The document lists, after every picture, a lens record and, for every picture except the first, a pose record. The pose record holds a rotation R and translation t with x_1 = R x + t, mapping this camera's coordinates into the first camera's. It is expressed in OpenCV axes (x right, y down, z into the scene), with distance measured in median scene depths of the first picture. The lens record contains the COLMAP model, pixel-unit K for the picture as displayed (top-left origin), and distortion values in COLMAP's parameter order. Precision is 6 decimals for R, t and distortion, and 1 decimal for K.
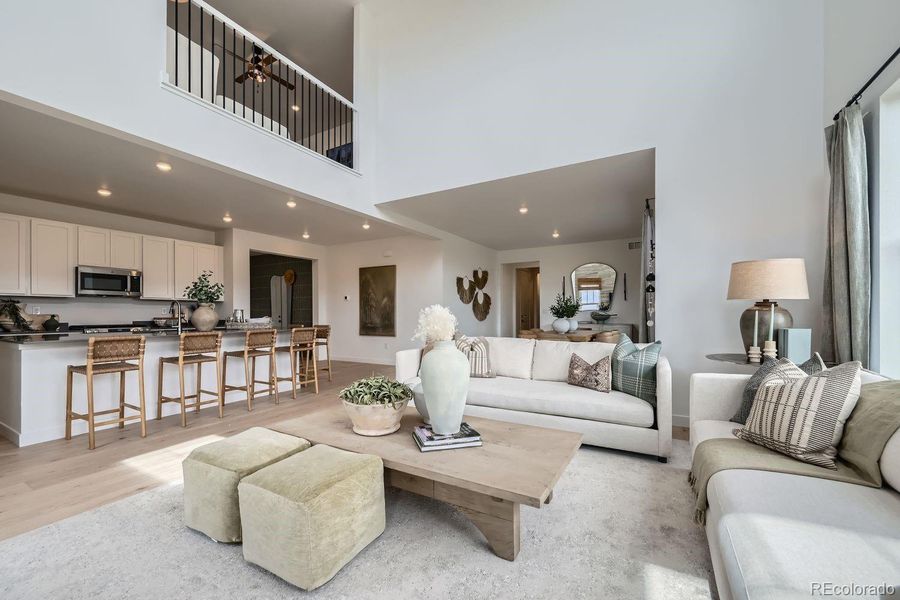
lens RADIAL K [[362.7, 0, 449.5], [0, 362.7, 311.8], [0, 0, 1]] dist [-0.002262, -0.000118]
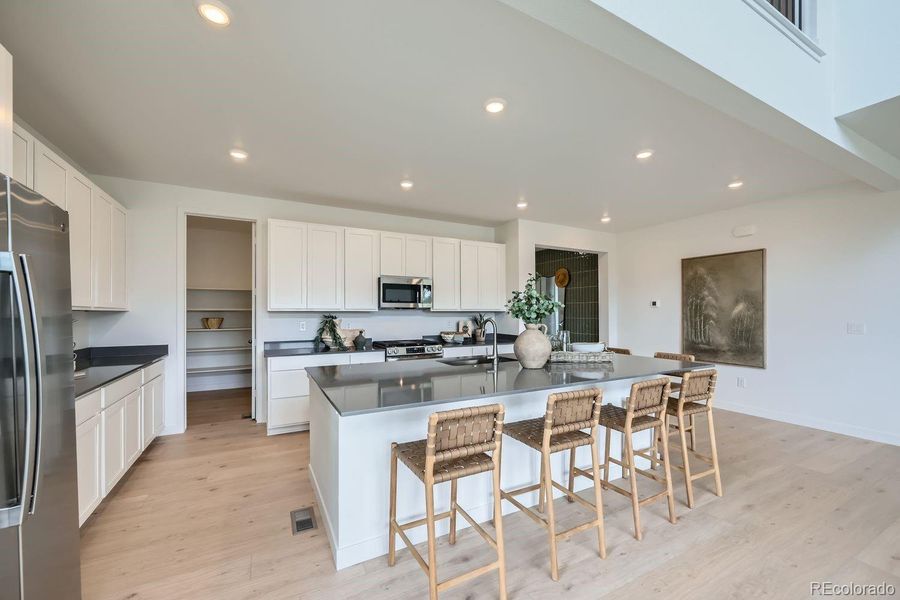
lens RADIAL K [[362.7, 0, 449.5], [0, 362.7, 311.8], [0, 0, 1]] dist [-0.002262, -0.000118]
pose [[0.842405, 0.002420, -0.538840, -0.347231], [-0.000087, 0.999991, 0.004355, -0.037155], [0.538846, -0.003622, 0.842397, 0.291520]]
